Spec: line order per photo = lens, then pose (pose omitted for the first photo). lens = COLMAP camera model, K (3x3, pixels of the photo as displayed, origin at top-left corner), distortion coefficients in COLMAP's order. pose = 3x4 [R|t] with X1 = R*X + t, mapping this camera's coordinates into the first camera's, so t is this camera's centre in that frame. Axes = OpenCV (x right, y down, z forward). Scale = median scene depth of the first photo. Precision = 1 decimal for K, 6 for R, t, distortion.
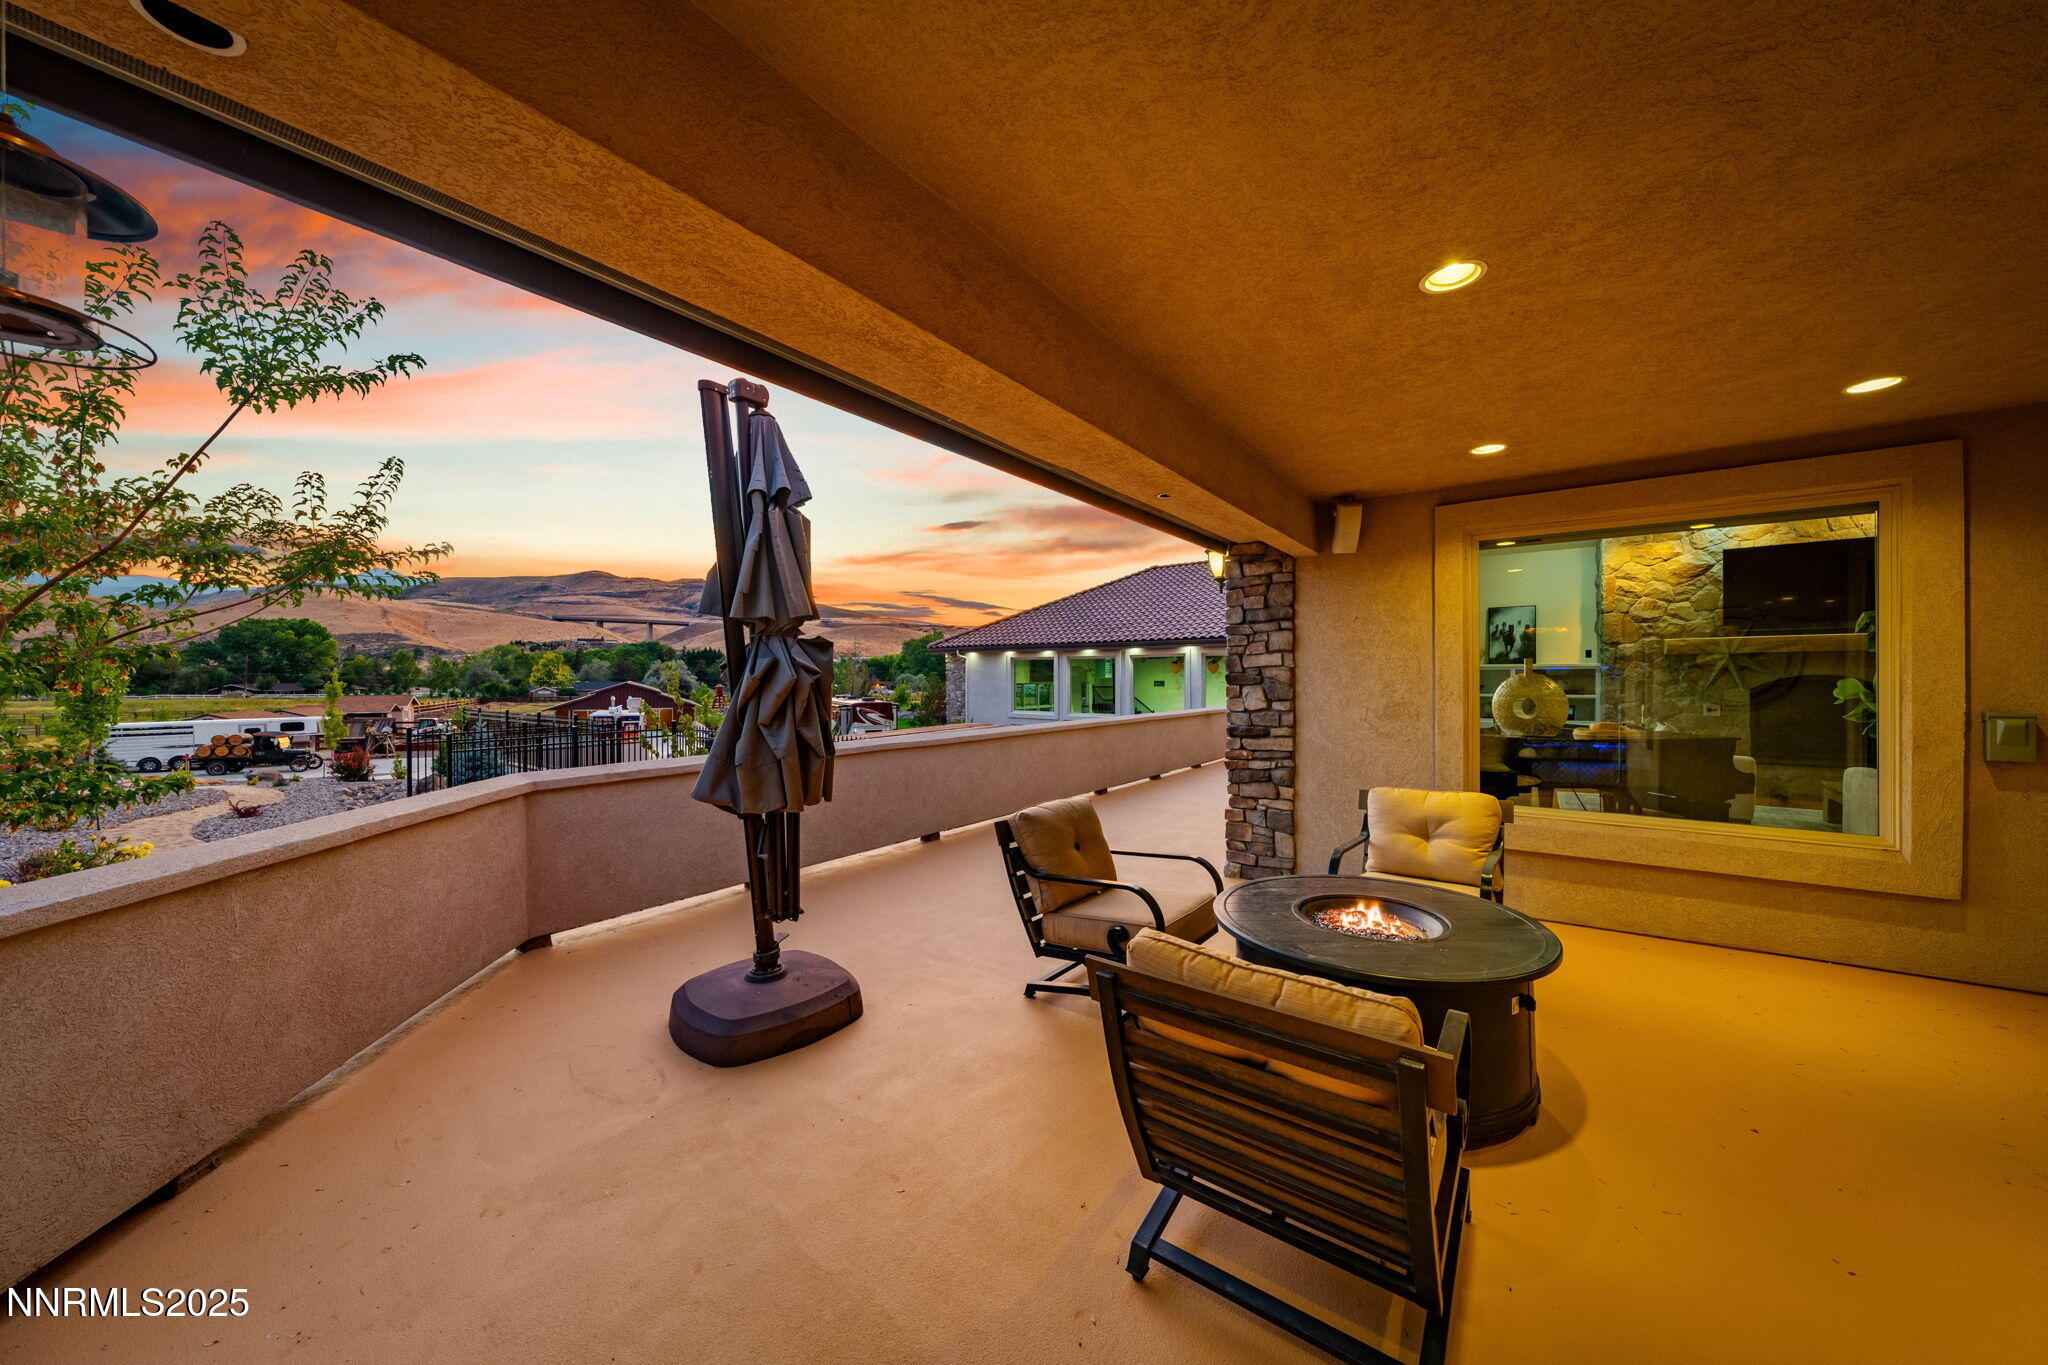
lens RADIAL K [[694.7, 0, 1027.0], [0, 694.7, 682.8], [0, 0, 1]] dist [-0.005087, -0.000059]
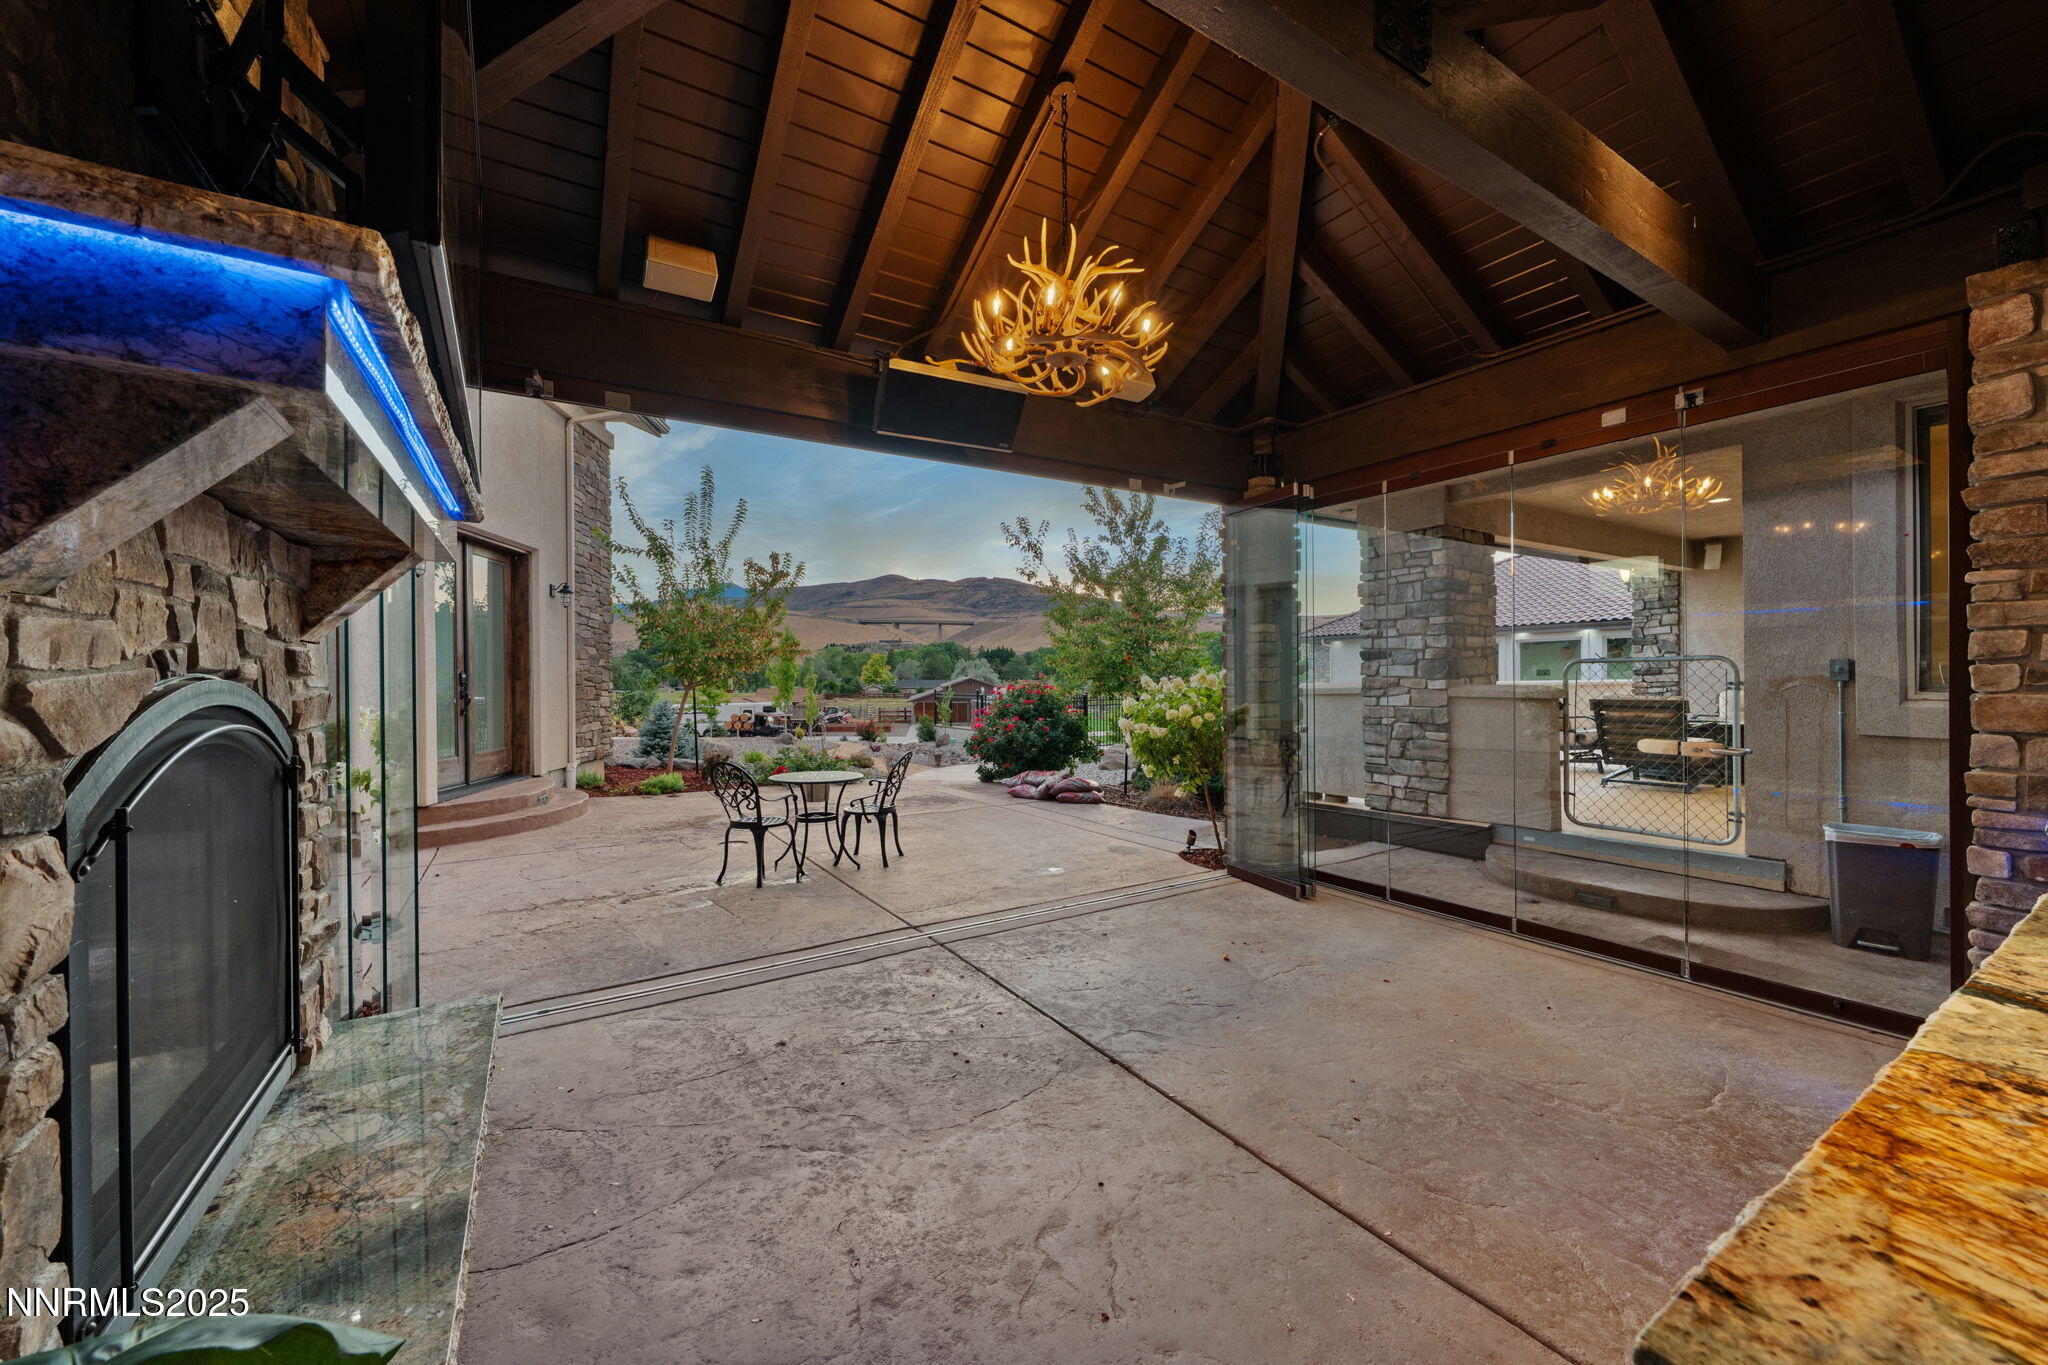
lens RADIAL K [[781.7, 0, 1021.6], [0, 781.7, 681.2], [0, 0, 1]] dist [0.000990, 0.000053]
pose [[0.926411, -0.001601, -0.376511, -0.061456], [0.000697, 0.999997, -0.002538, 0.015126], [0.376514, 0.002089, 0.926409, -0.217627]]
